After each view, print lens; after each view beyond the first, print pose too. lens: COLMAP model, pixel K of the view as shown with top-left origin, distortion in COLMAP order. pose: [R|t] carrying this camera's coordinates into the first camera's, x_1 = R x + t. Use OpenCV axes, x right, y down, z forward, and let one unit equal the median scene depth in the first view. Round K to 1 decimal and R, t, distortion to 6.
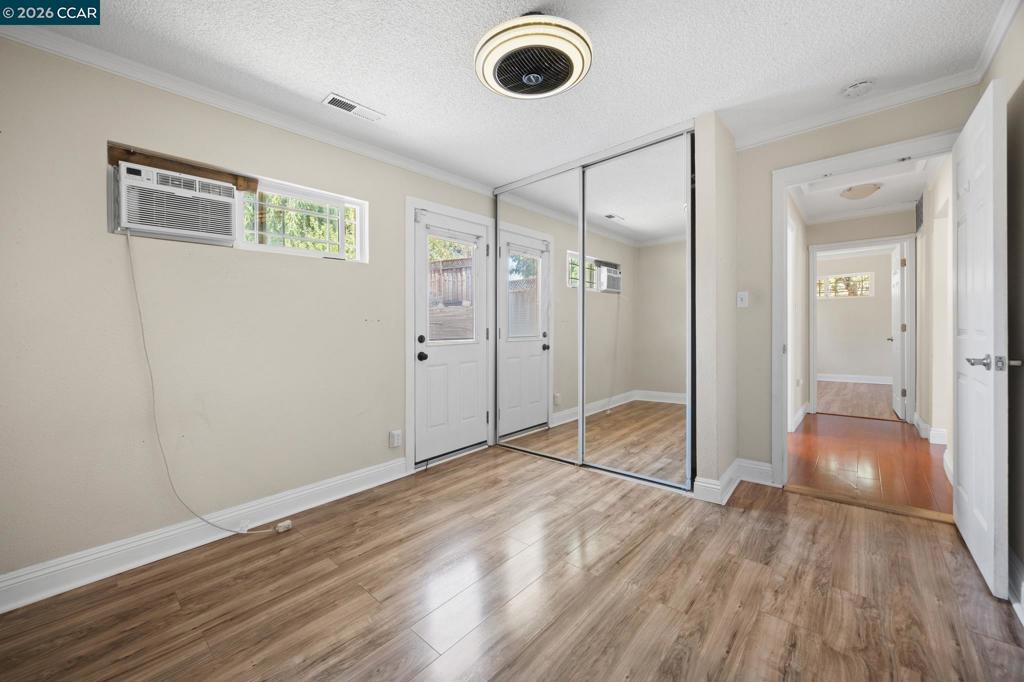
lens RADIAL K [[392.7, 0, 509.2], [0, 392.7, 356.6], [0, 0, 1]] dist [-0.002395, -0.000030]
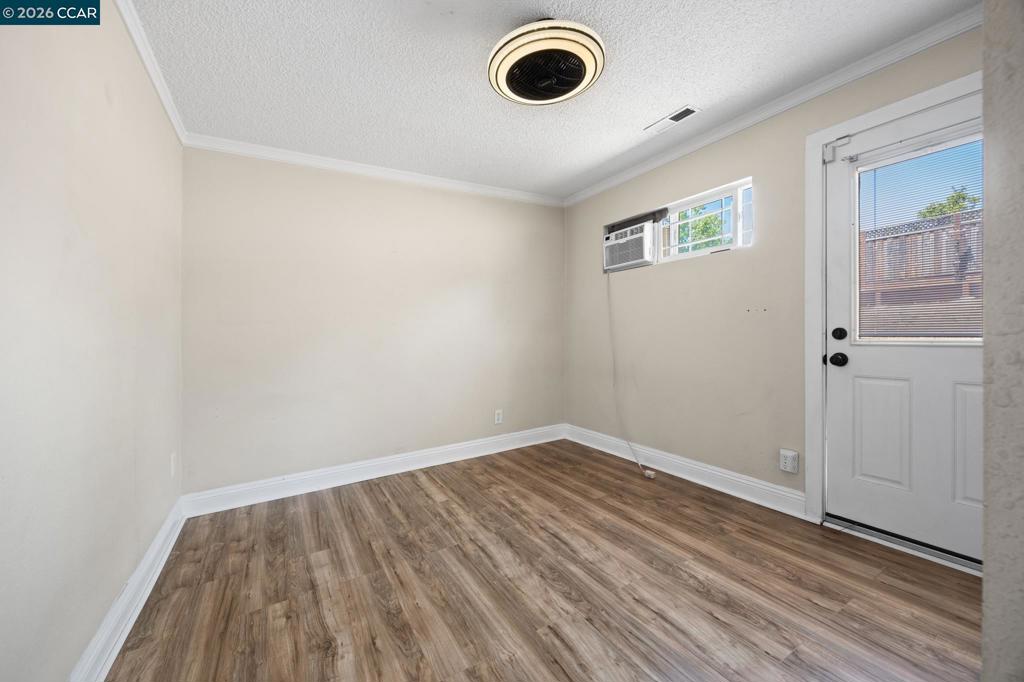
lens RADIAL K [[403.5, 0, 512.0], [0, 403.5, 331.4], [0, 0, 1]] dist [-0.001188, -0.000055]
pose [[-0.295377, 0.036014, -0.954702, 0.864624], [-0.028022, 0.998533, 0.046337, -0.094456], [0.954970, 0.040439, -0.293934, 0.984354]]
